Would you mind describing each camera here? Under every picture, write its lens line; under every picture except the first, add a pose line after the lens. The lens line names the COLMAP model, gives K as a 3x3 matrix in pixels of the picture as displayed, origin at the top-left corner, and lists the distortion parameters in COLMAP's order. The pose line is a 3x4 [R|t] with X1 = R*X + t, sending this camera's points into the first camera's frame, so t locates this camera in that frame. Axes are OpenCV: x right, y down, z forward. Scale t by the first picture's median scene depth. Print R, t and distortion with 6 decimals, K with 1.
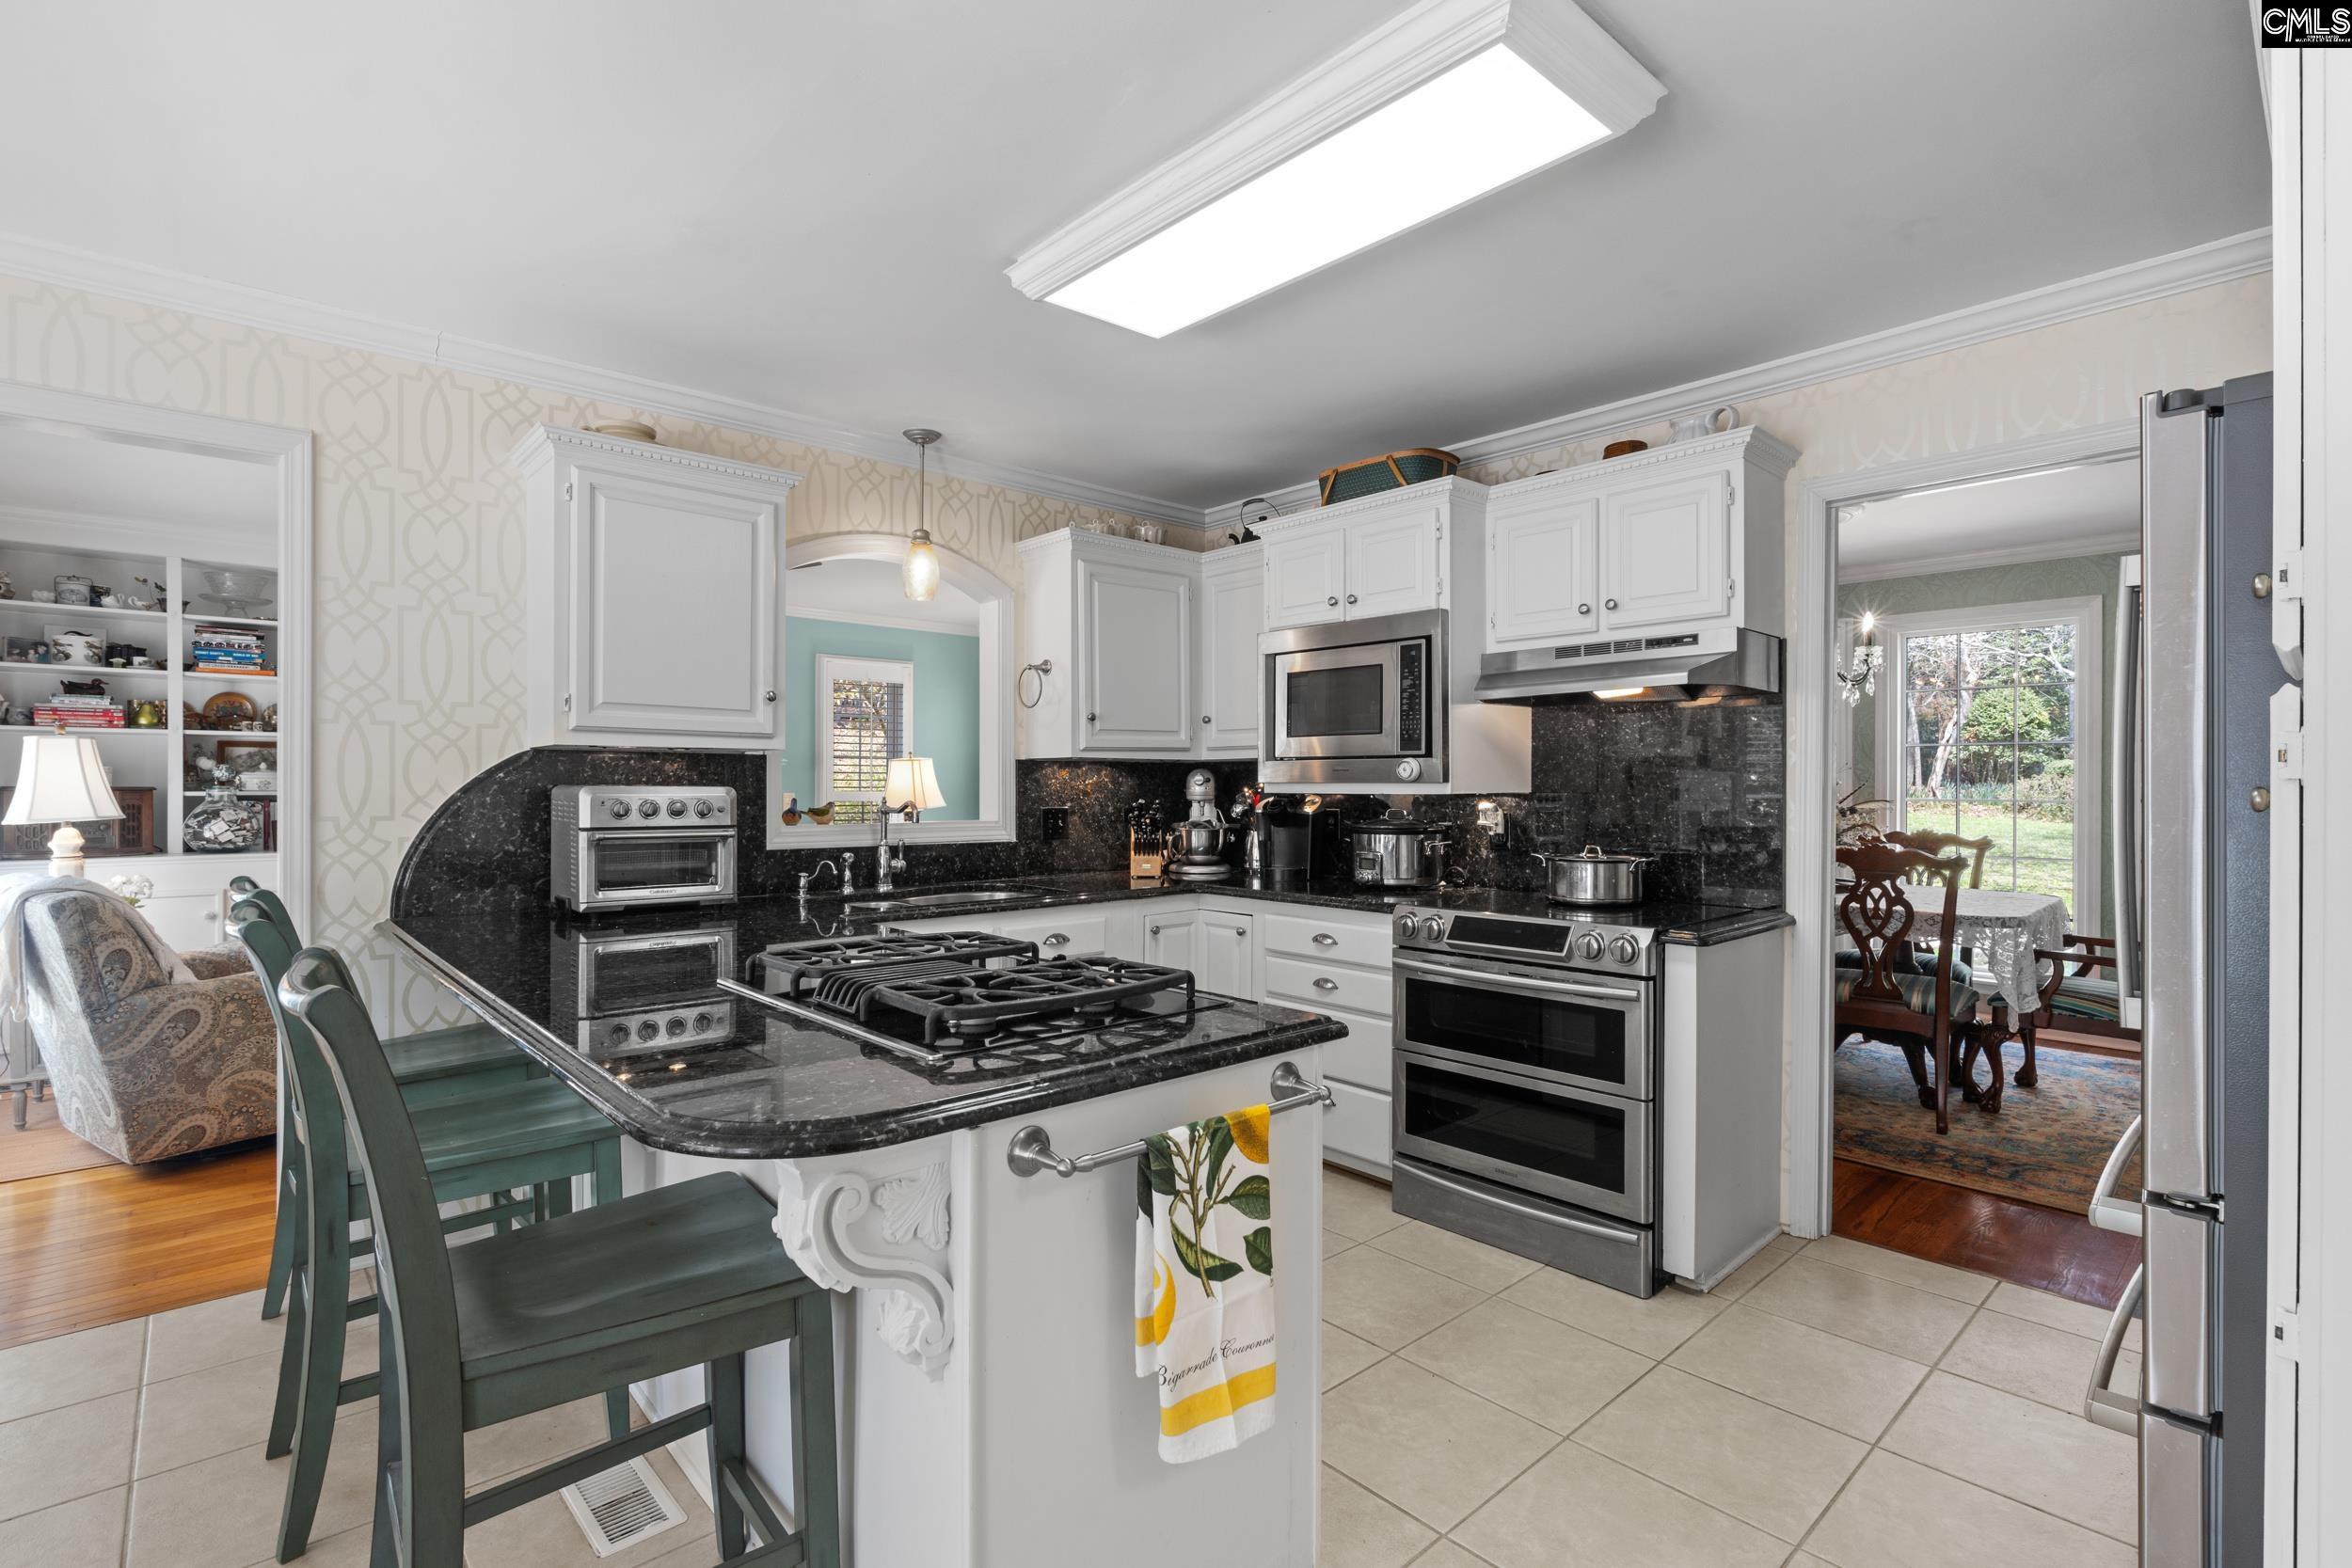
lens RADIAL K [[1086.8, 0, 1169.5], [0, 1086.8, 785.2], [0, 0, 1]] dist [-0.003635, -0.000069]
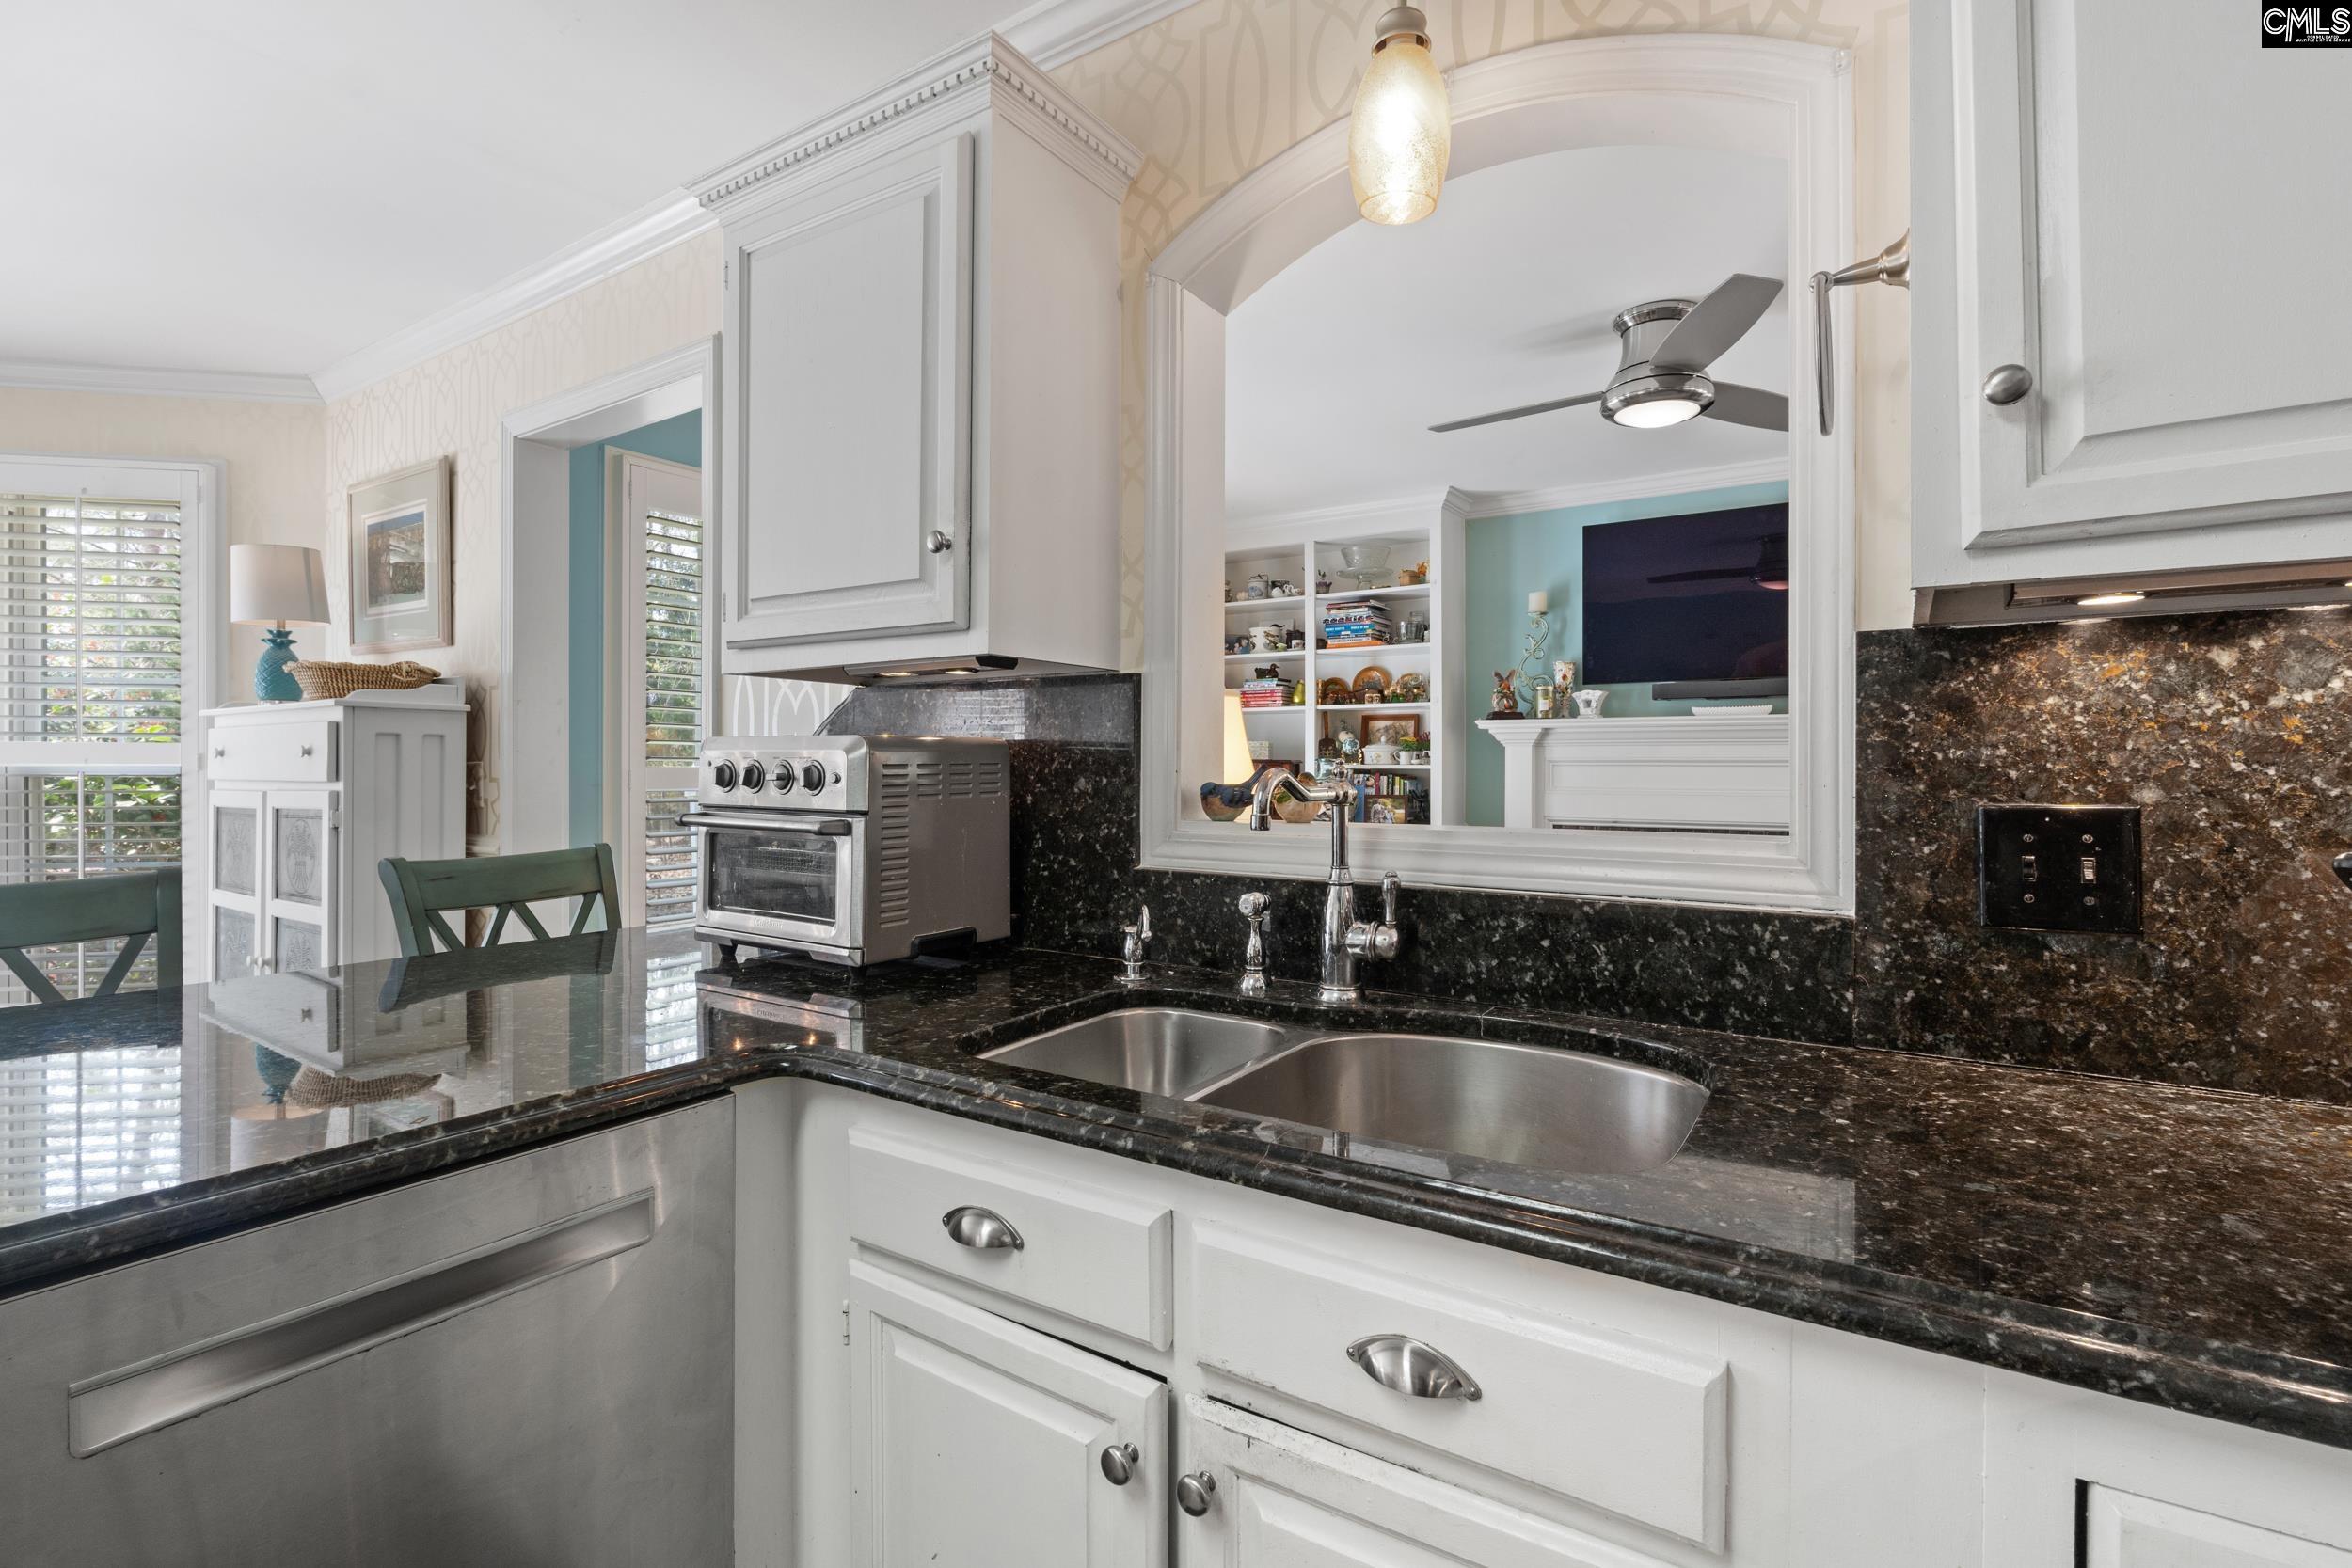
lens RADIAL K [[1086.8, 0, 1178.9], [0, 1086.8, 776.0], [0, 0, 1]] dist [-0.003635, -0.000069]
pose [[0.251803, 0.007952, -0.967746, 0.102093], [-0.003097, 0.999968, 0.007411, 0.013832], [0.967774, 0.001131, 0.251819, 0.854374]]
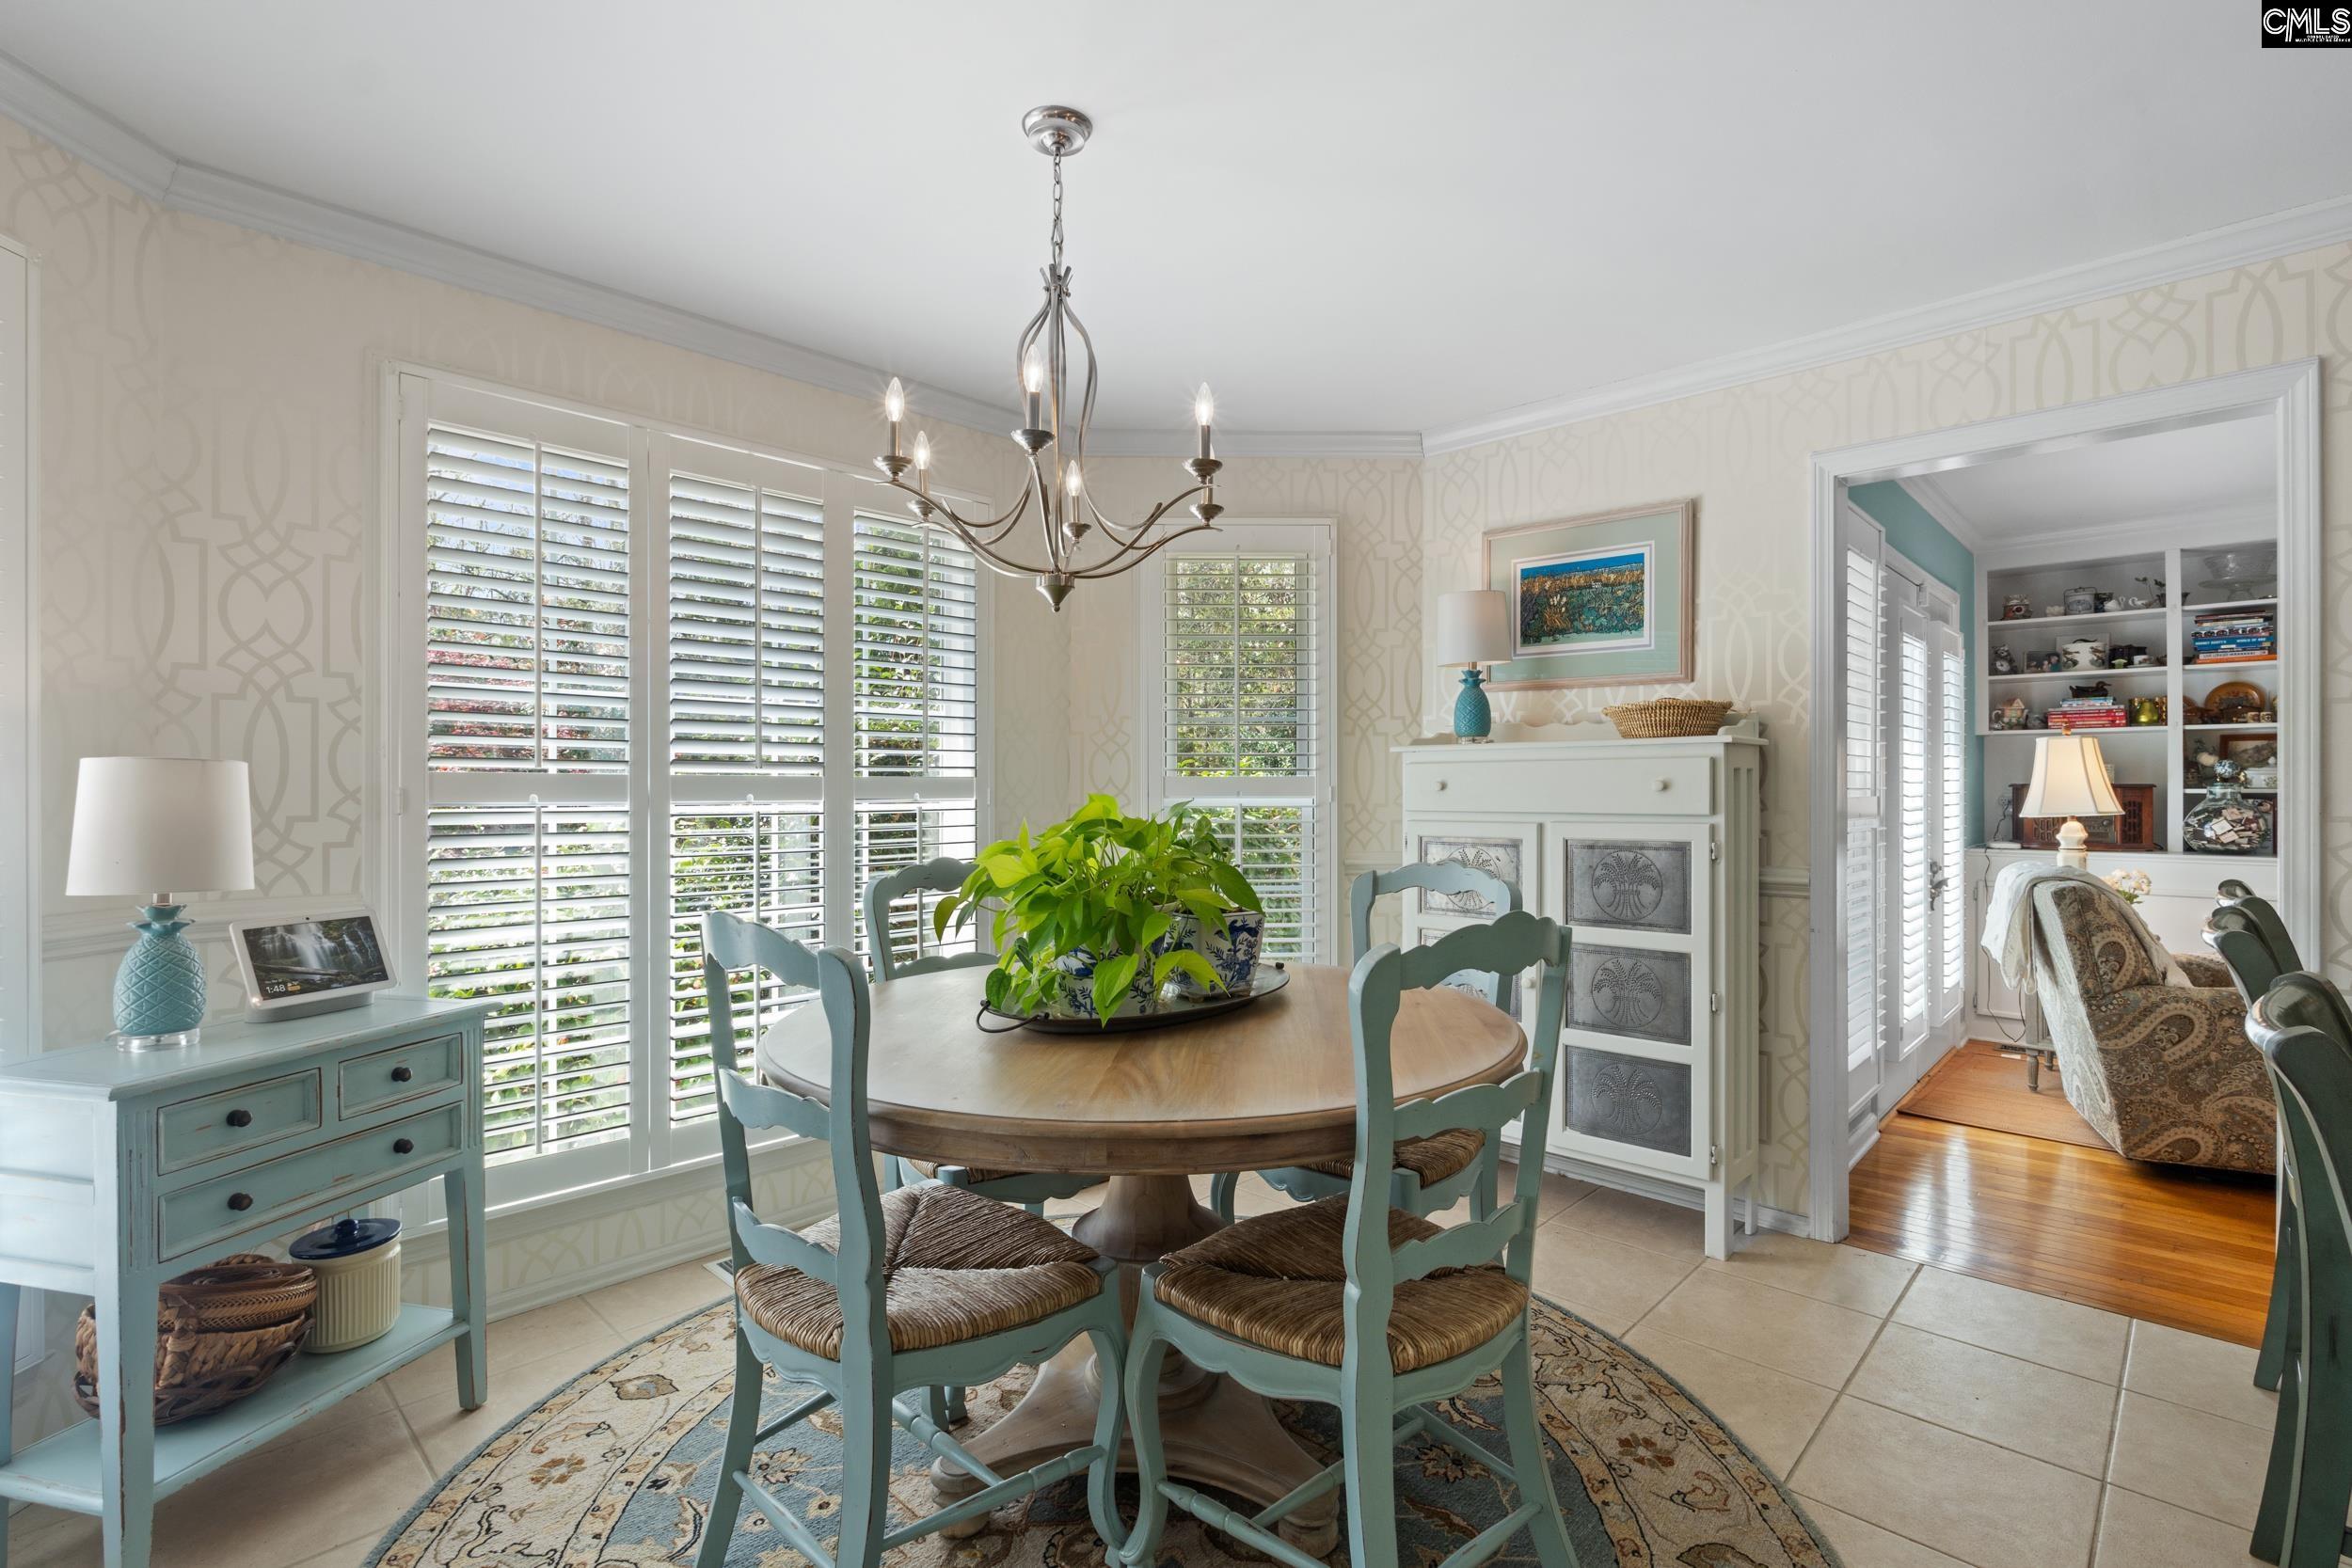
lens RADIAL K [[1086.8, 0, 1194.7], [0, 1086.8, 785.2], [0, 0, 1]] dist [-0.003635, -0.000069]
pose [[0.084370, -0.002100, -0.996432, -0.023905], [0.001886, 0.999996, -0.001948, 0.004068], [0.996433, -0.001715, 0.084373, 0.049044]]
